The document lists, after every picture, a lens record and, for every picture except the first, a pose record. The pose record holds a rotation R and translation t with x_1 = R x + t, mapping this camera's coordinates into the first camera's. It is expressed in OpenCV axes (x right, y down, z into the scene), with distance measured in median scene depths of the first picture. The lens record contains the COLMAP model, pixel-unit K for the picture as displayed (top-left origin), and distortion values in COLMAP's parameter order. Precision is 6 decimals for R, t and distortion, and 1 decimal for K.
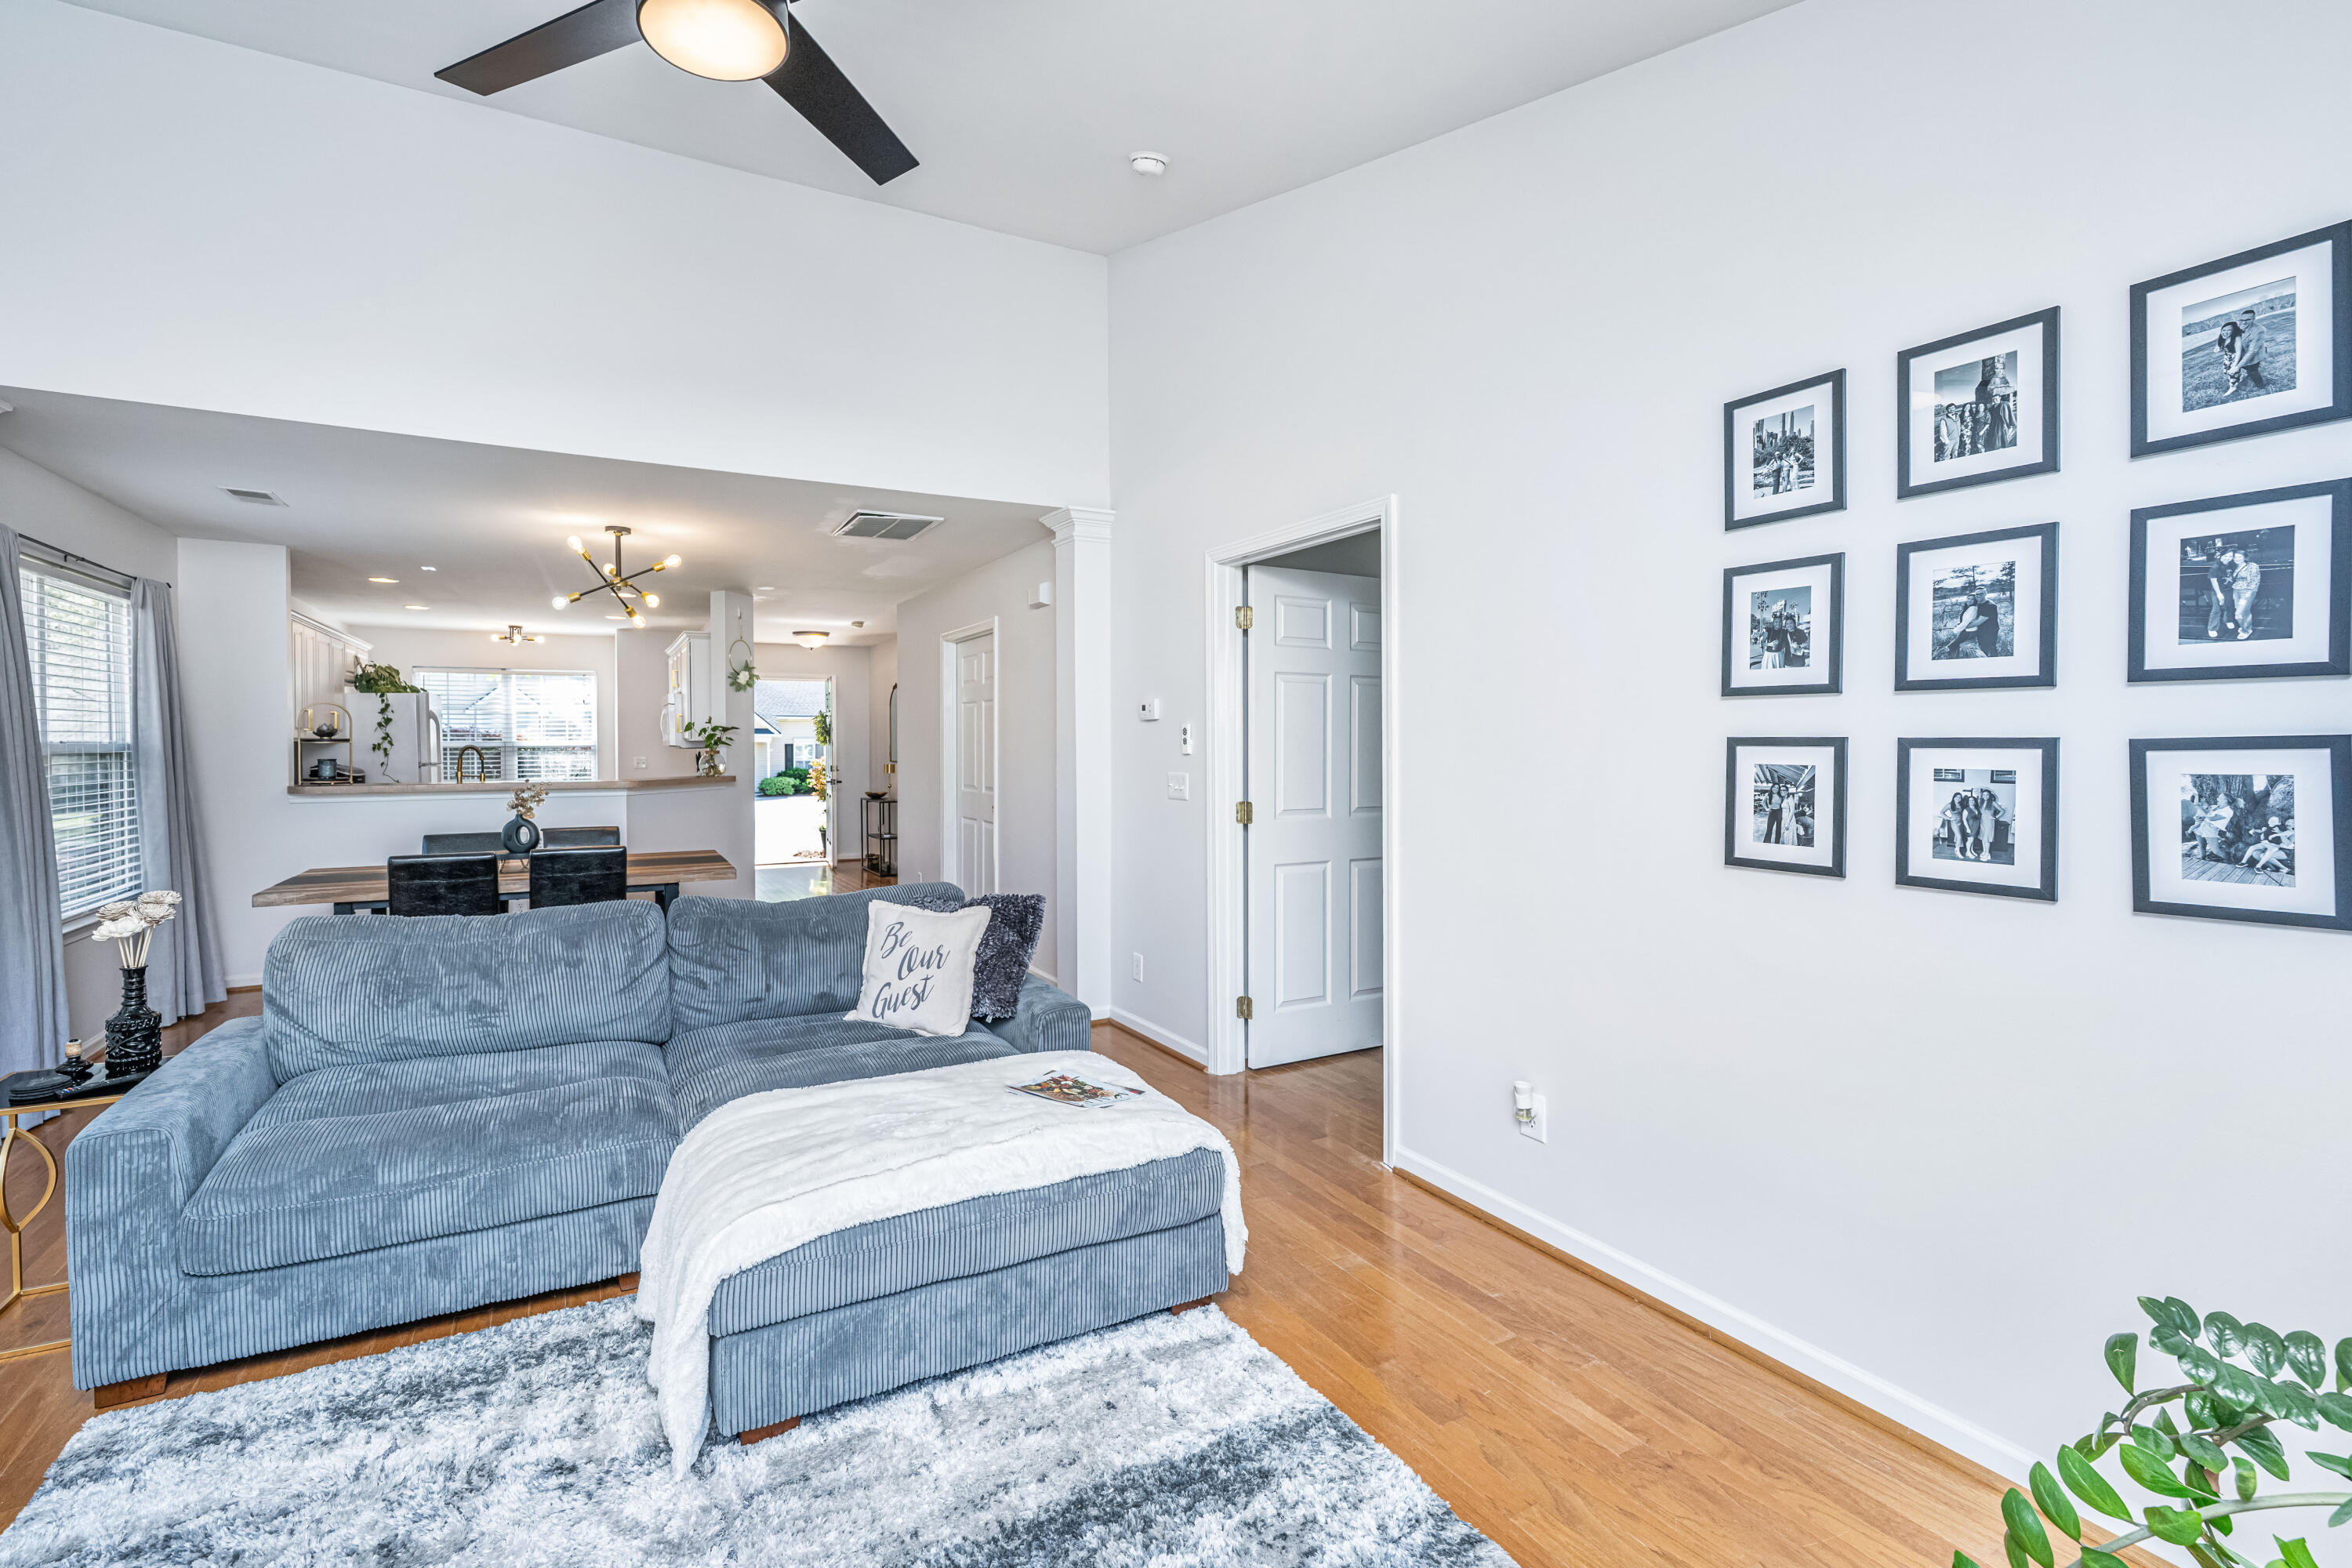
lens RADIAL K [[994.9, 0, 1105.7], [0, 994.9, 761.3], [0, 0, 1]] dist [0.002905, 0.000462]
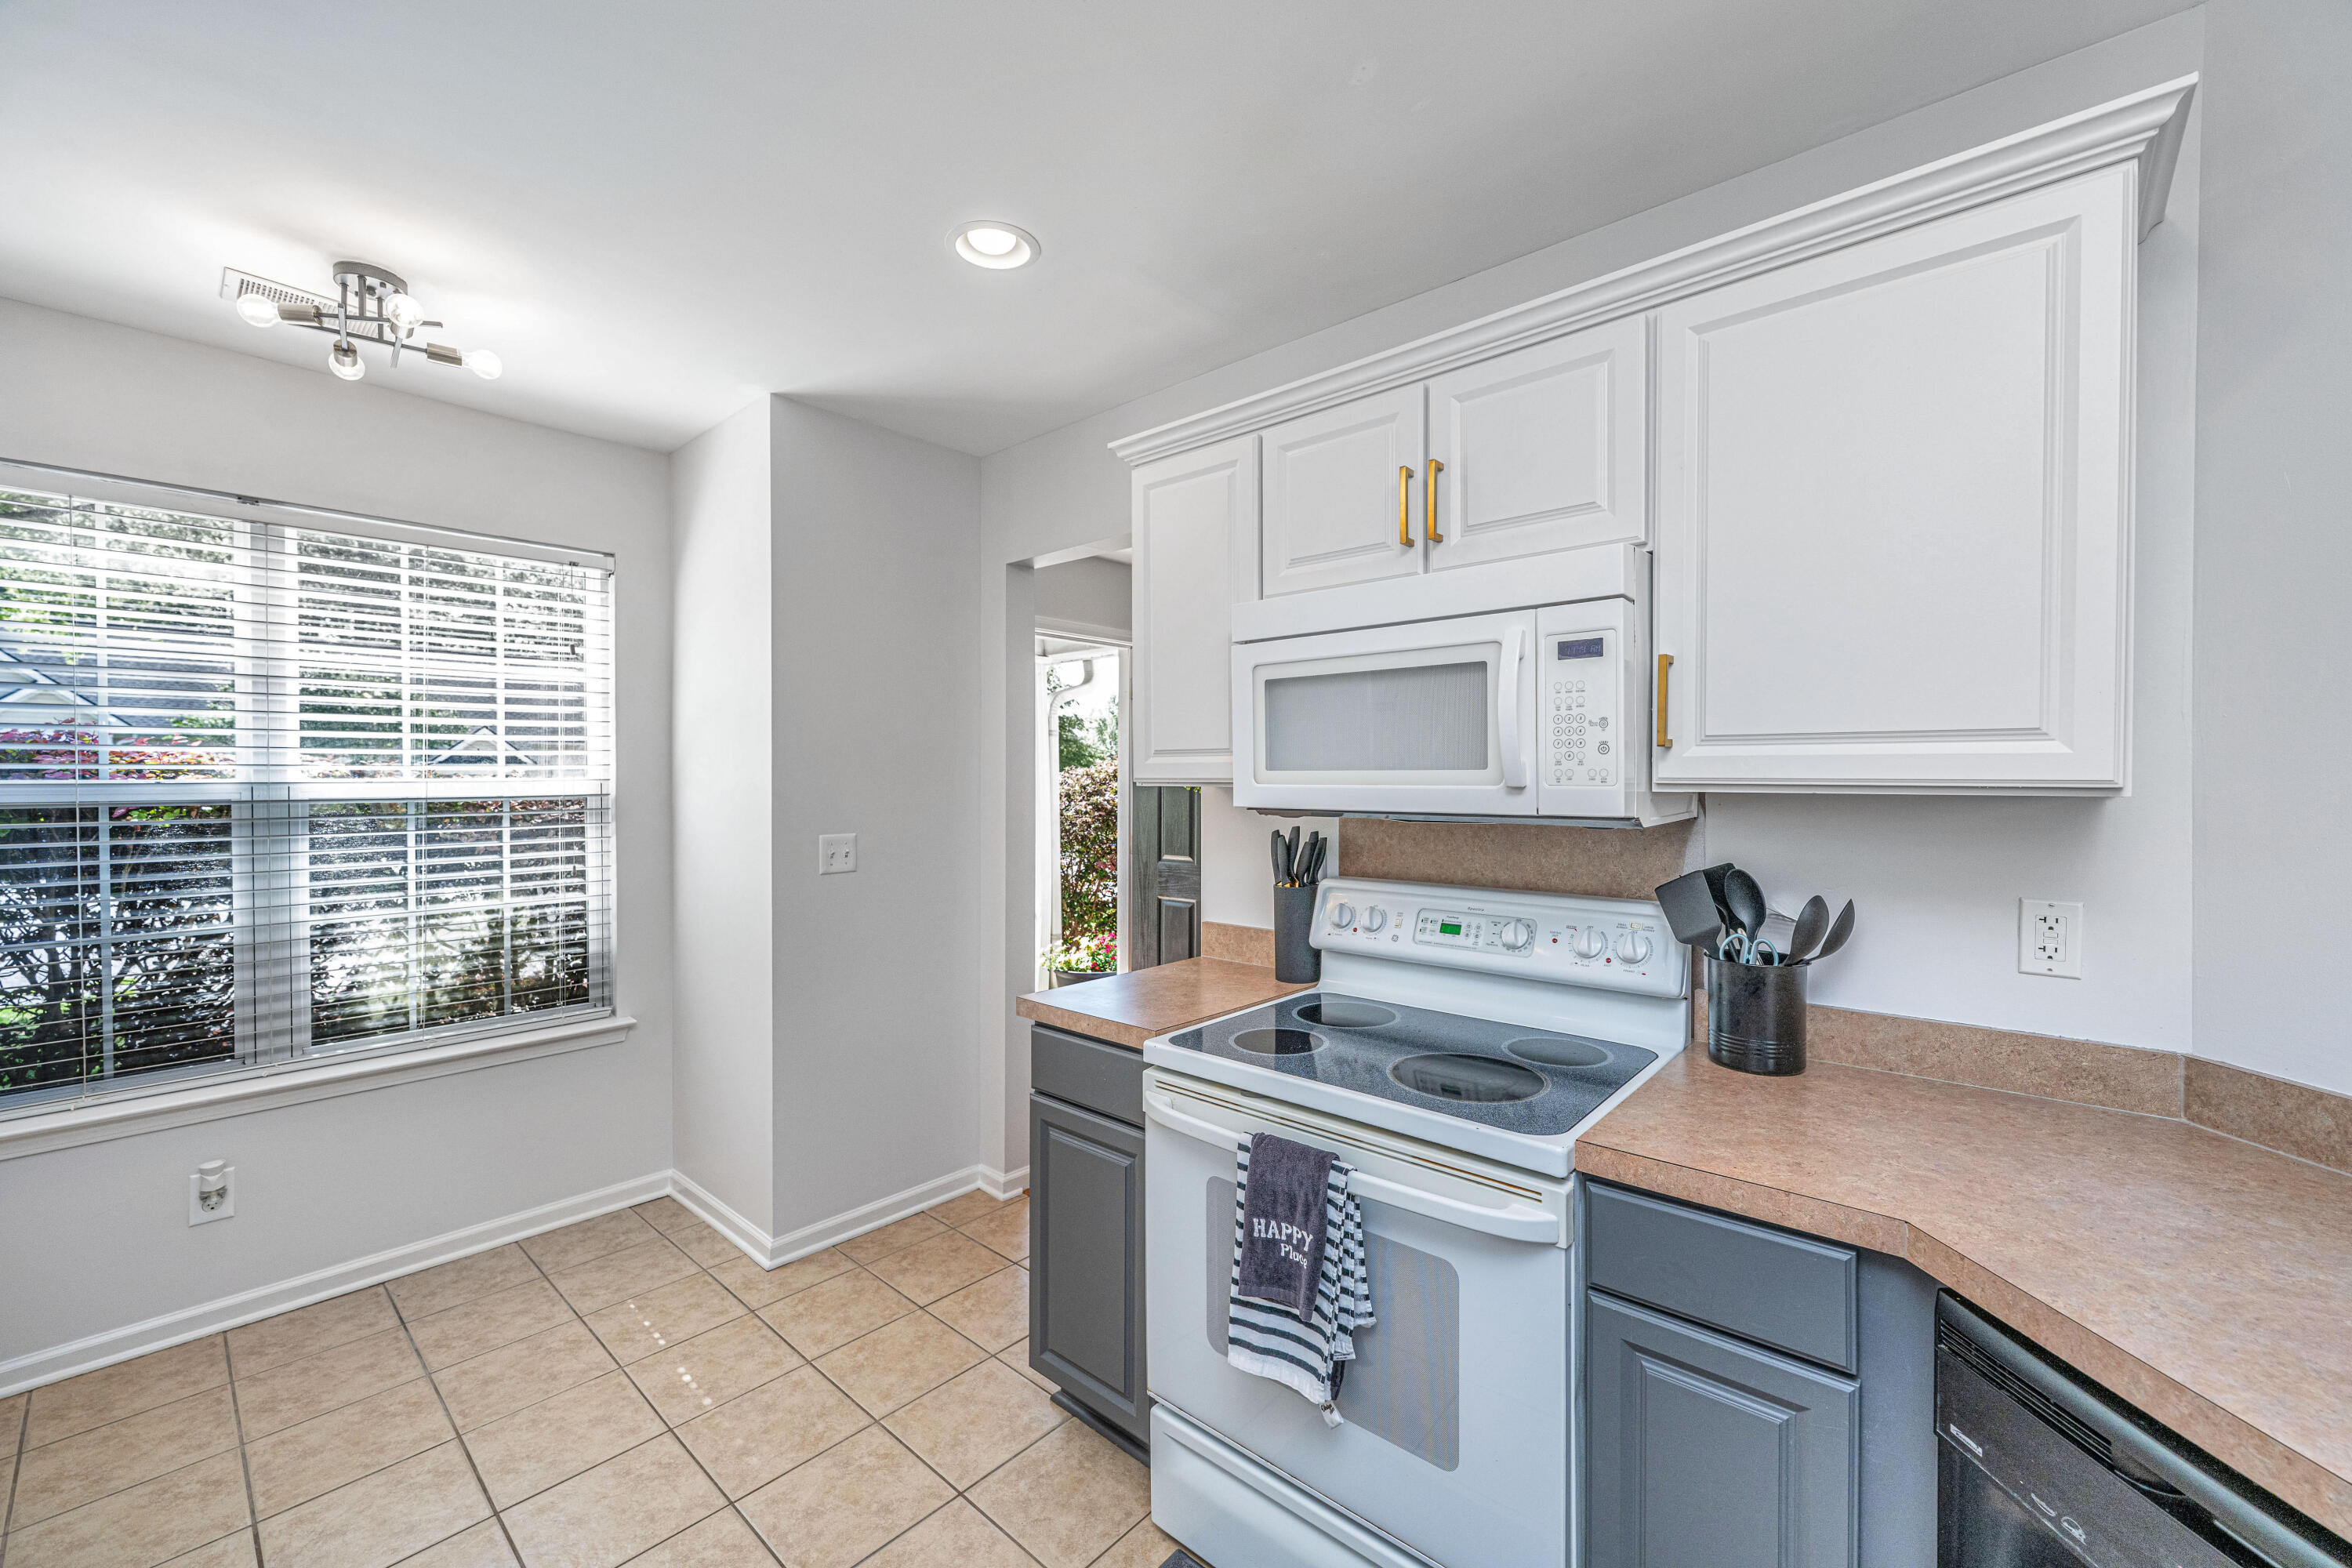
lens RADIAL K [[956.1, 0, 1168.0], [0, 956.1, 794.1], [0, 0, 1]] dist [-0.000357, 0.000367]
pose [[0.938559, -0.006365, 0.345060, -1.438305], [0.005144, 0.999977, 0.004454, -0.052722], [-0.345080, -0.002406, 0.938570, 2.112518]]
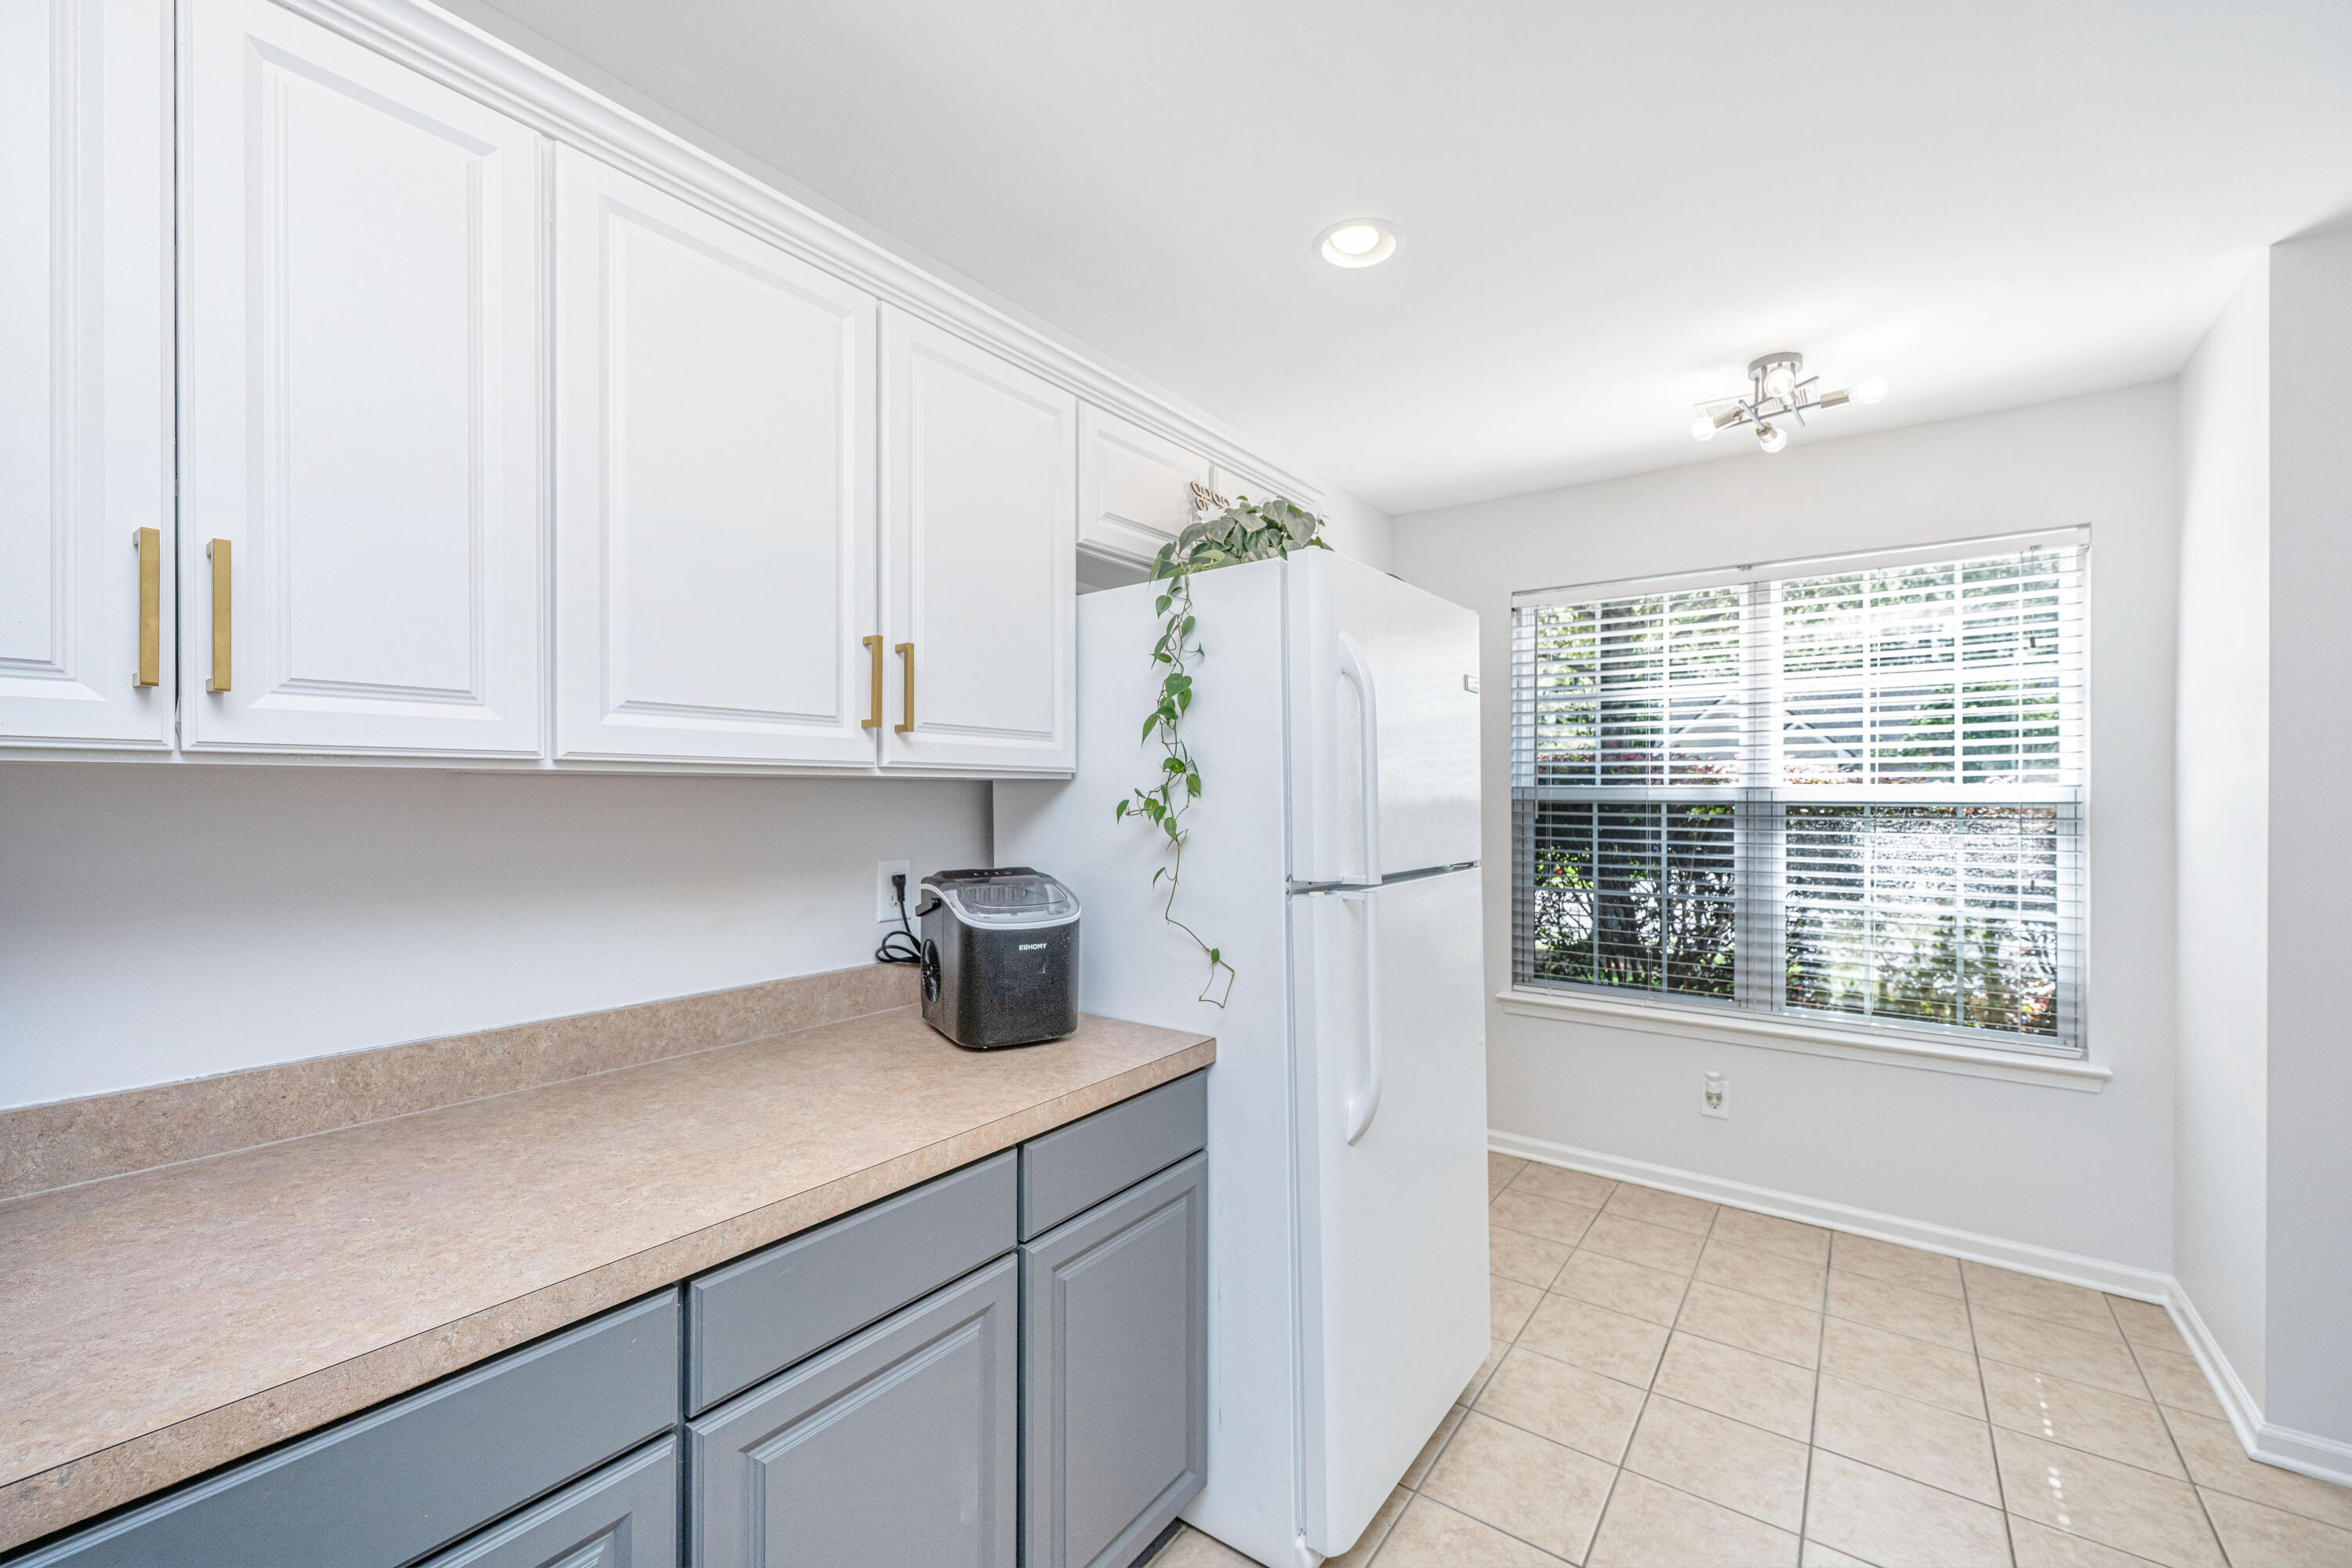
lens RADIAL K [[956.1, 0, 1180.5], [0, 956.1, 819.3], [0, 0, 1]] dist [-0.000357, 0.000367]
pose [[0.430646, 0.027733, -0.902095, -1.227722], [-0.021768, 0.999556, 0.020338, -0.036944], [0.902259, 0.010879, 0.431058, 2.137524]]
